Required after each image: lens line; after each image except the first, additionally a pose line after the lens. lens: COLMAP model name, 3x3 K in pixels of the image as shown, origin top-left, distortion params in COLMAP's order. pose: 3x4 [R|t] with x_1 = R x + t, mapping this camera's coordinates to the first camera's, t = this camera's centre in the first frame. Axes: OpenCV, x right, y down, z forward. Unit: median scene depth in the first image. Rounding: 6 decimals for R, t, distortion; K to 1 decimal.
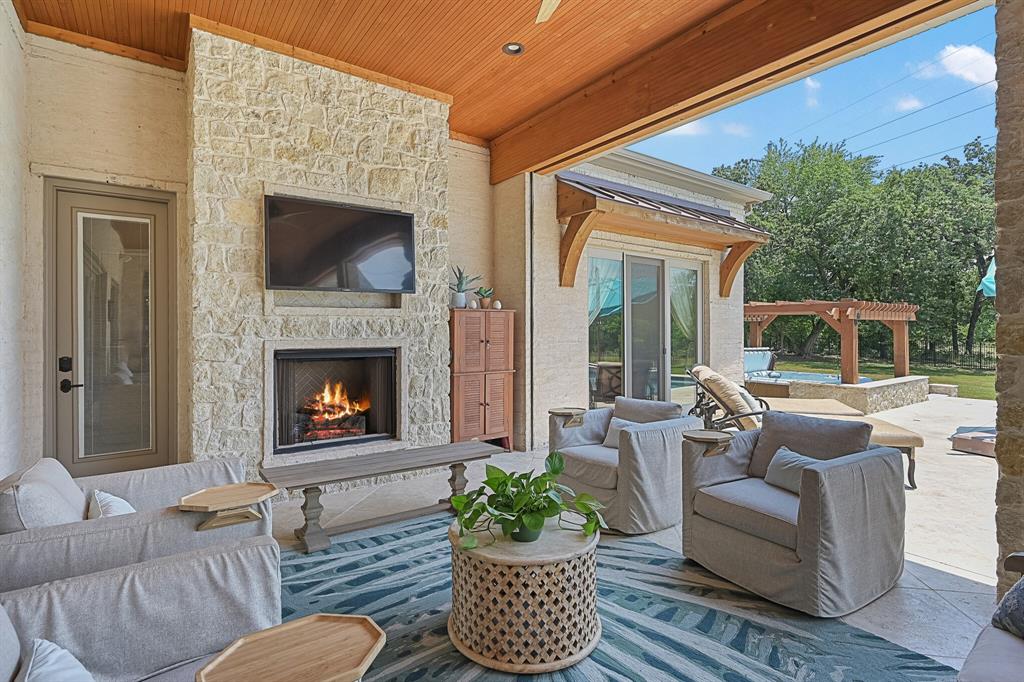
lens RADIAL K [[508.6, 0, 509.4], [0, 508.6, 334.7], [0, 0, 1]] dist [-0.002823, -0.000204]
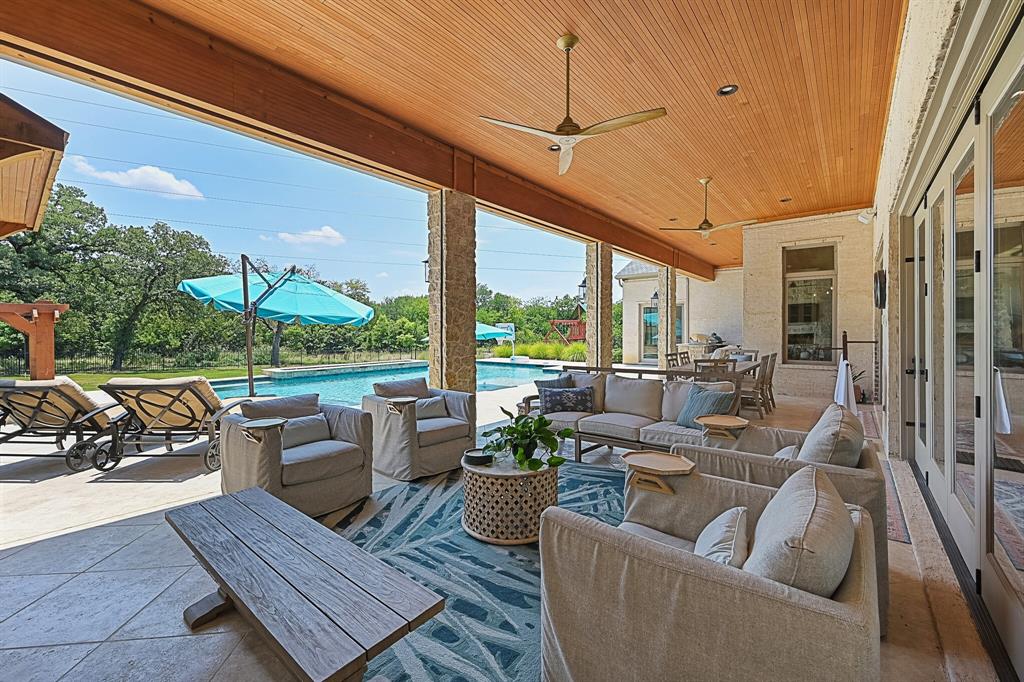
lens RADIAL K [[411.9, 0, 509.9], [0, 411.9, 335.5], [0, 0, 1]] dist [0.000628, 0.000014]
pose [[-0.255526, -0.002387, 0.966799, -0.951693], [0.011475, 0.999919, 0.005502, 0.001467], [-0.966734, 0.012500, -0.255478, 1.065198]]
